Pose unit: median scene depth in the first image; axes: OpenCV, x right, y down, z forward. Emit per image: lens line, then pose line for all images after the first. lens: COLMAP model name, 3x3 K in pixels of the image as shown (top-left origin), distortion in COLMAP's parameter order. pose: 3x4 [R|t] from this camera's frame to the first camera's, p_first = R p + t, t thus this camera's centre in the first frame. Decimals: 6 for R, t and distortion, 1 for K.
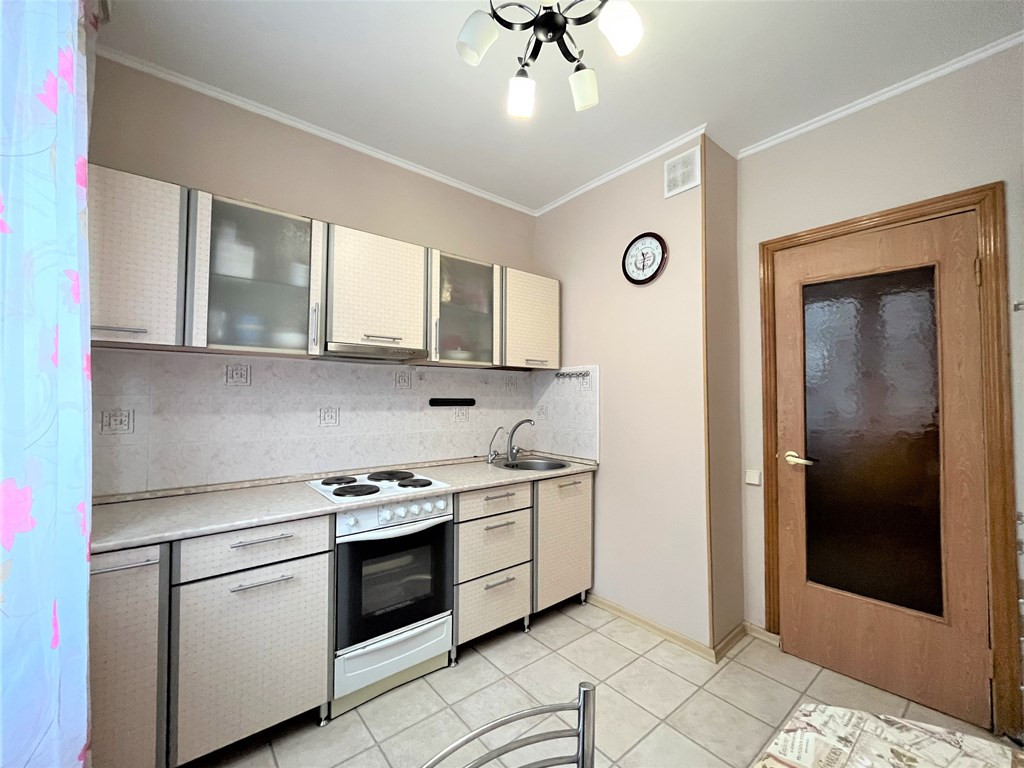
lens RADIAL K [[423.9, 0, 508.4], [0, 423.9, 383.8], [0, 0, 1]] dist [-0.002145, 0.000345]
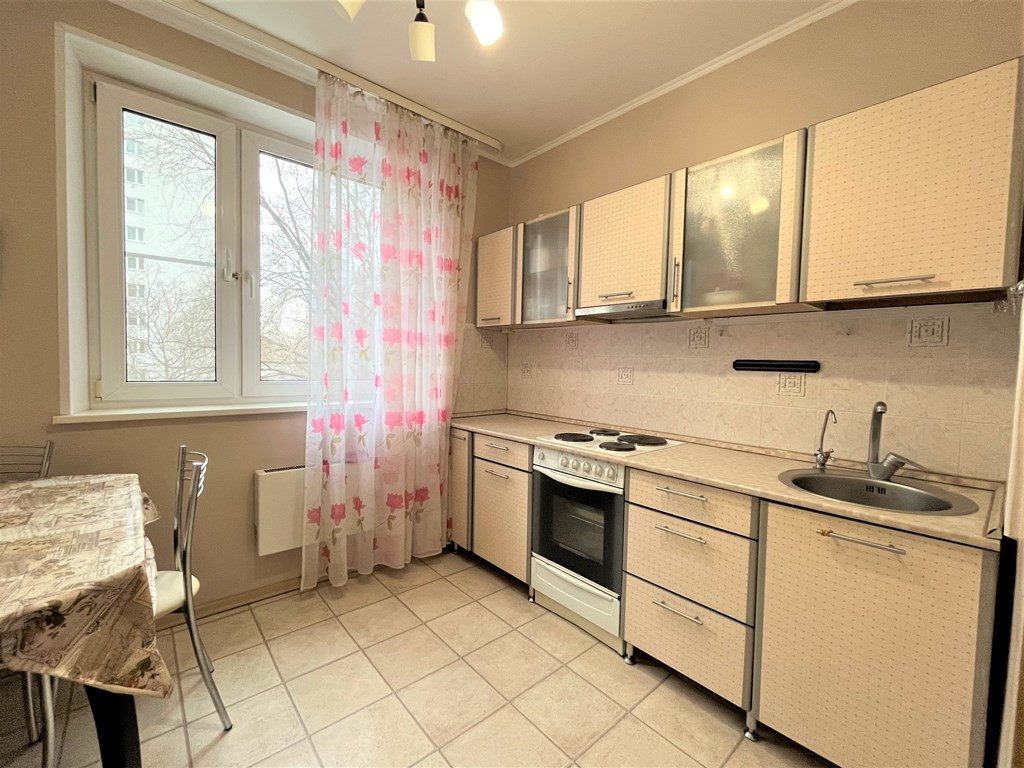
lens RADIAL K [[423.9, 0, 508.4], [0, 423.9, 383.8], [0, 0, 1]] dist [-0.002145, 0.000345]
pose [[0.042406, 0.047599, -0.997966, 0.688192], [0.005669, 0.998837, 0.047882, 0.048316], [0.999084, -0.007688, 0.042087, 0.706713]]
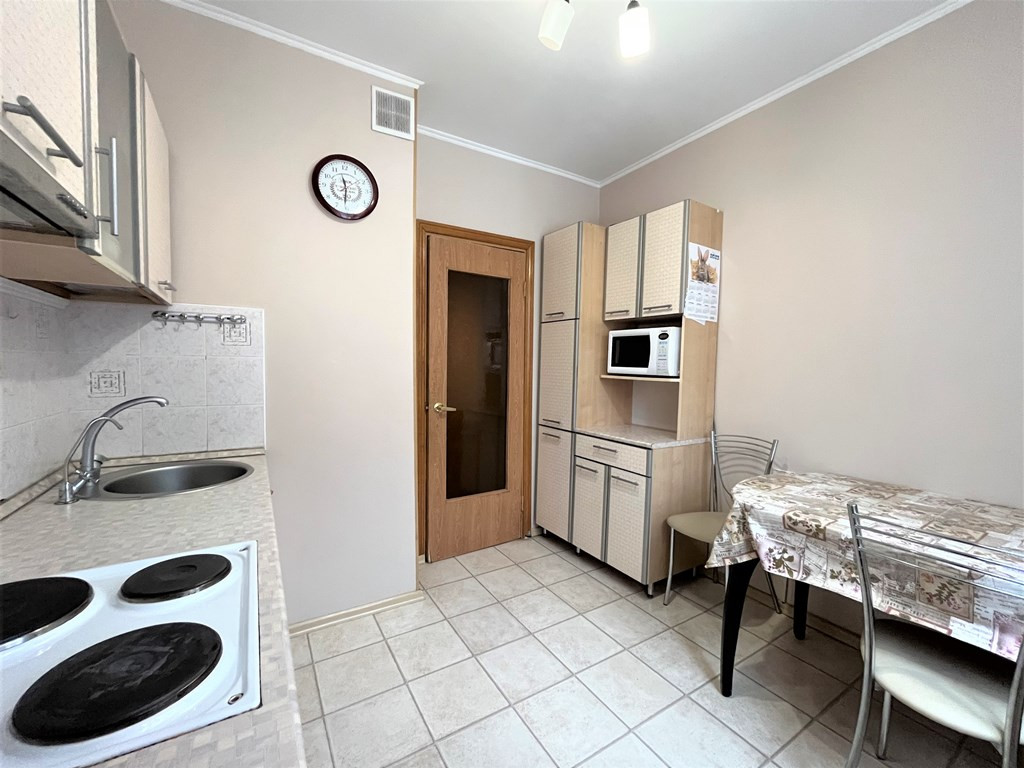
lens RADIAL K [[423.9, 0, 508.4], [0, 423.9, 383.8], [0, 0, 1]] dist [-0.002145, 0.000345]
pose [[0.132983, -0.051406, 0.989784, -0.542873], [-0.043647, 0.997381, 0.057664, 0.024905], [-0.990157, -0.050870, 0.130391, 0.656469]]
